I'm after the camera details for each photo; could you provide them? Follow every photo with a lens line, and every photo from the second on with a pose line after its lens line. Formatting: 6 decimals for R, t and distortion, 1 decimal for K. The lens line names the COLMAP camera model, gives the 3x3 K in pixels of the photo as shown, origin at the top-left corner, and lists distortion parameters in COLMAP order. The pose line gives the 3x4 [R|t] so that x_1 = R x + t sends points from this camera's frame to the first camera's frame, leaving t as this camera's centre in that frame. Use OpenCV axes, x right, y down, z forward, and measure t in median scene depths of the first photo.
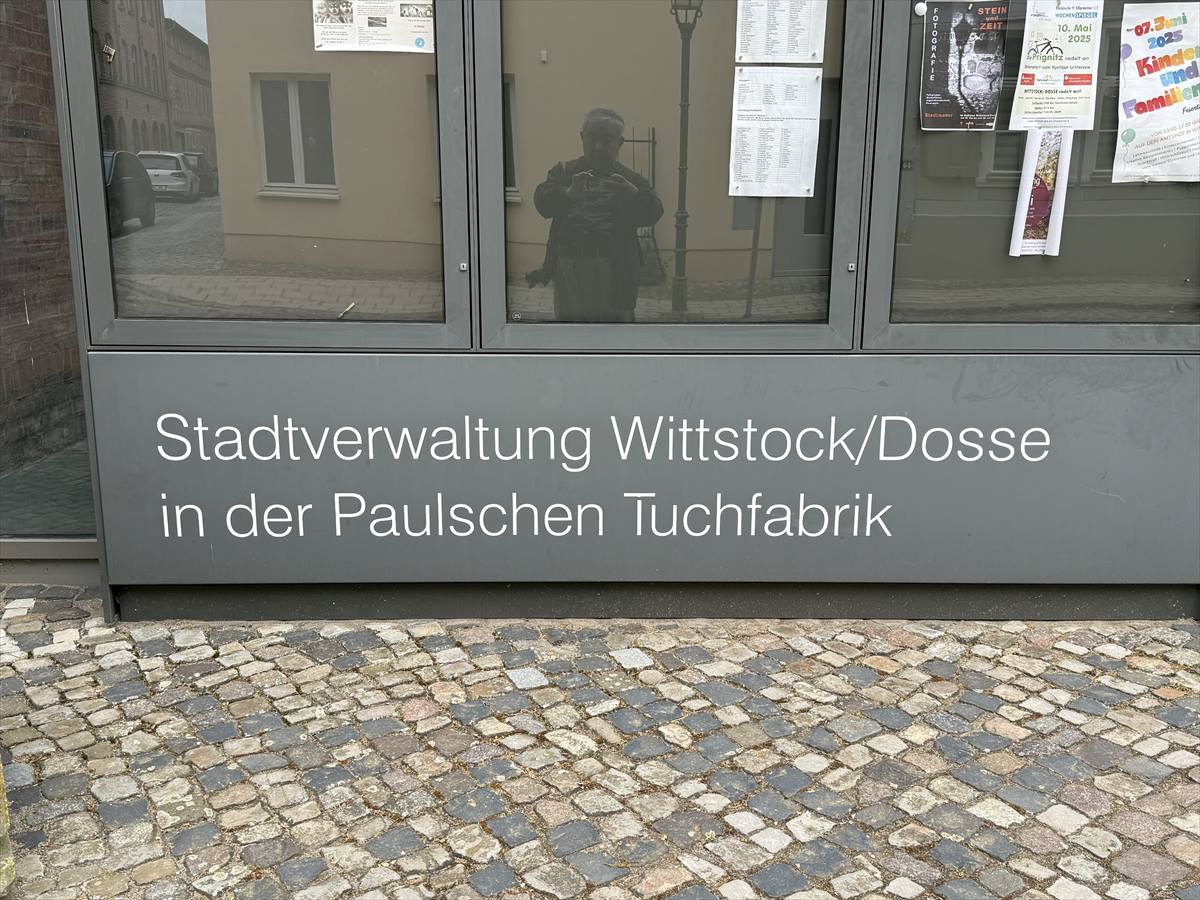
lens RADIAL K [[1220.8, 0, 599.8], [0, 1220.8, 449.7], [0, 0, 1]] dist [0.077412, 0.000000]
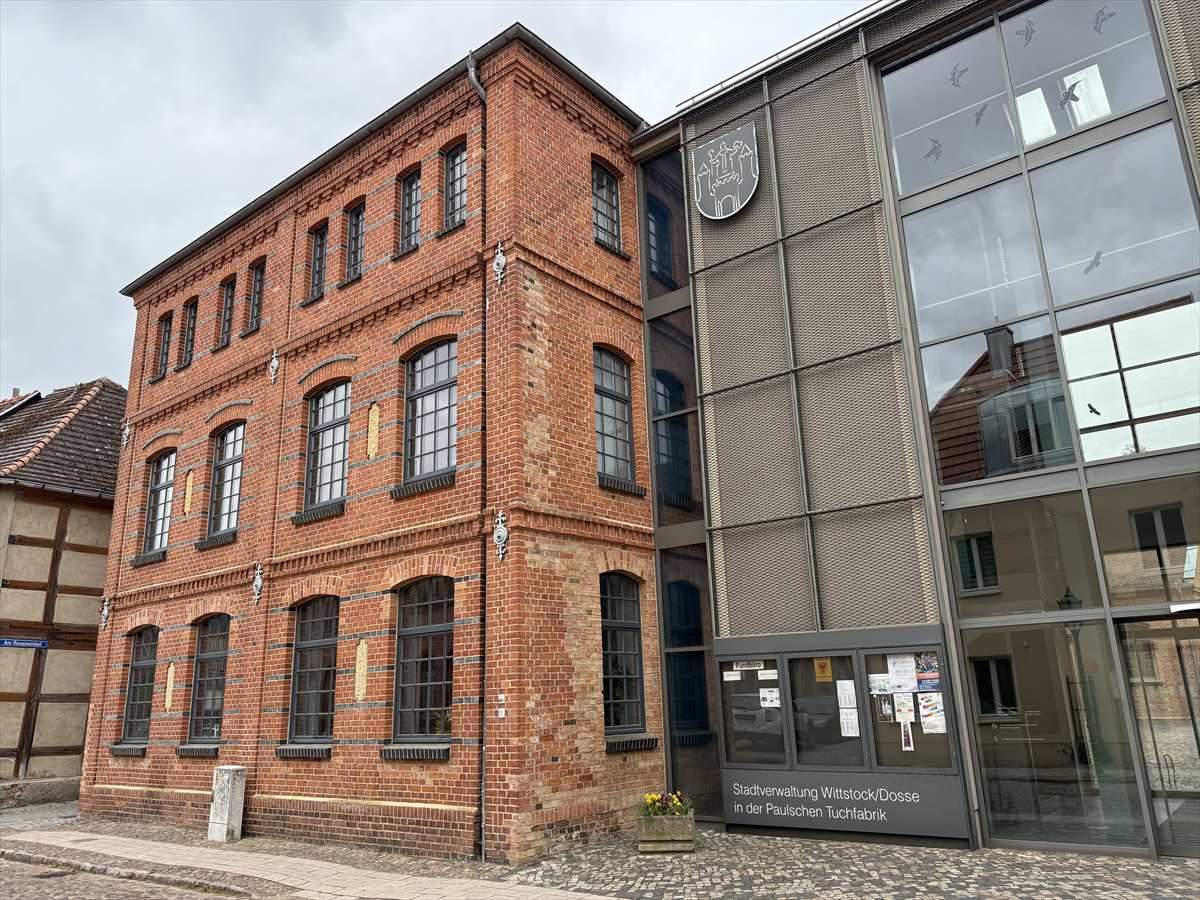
lens RADIAL K [[886.3, 0, 598.8], [0, 886.3, 449.4], [0, 0, 1]] dist [0.000532, -0.000444]
pose [[0.771359, -0.202154, -0.603440, 1.577833], [-0.112797, 0.889766, -0.442258, 0.396467], [0.626324, 0.409206, 0.663527, -2.150741]]
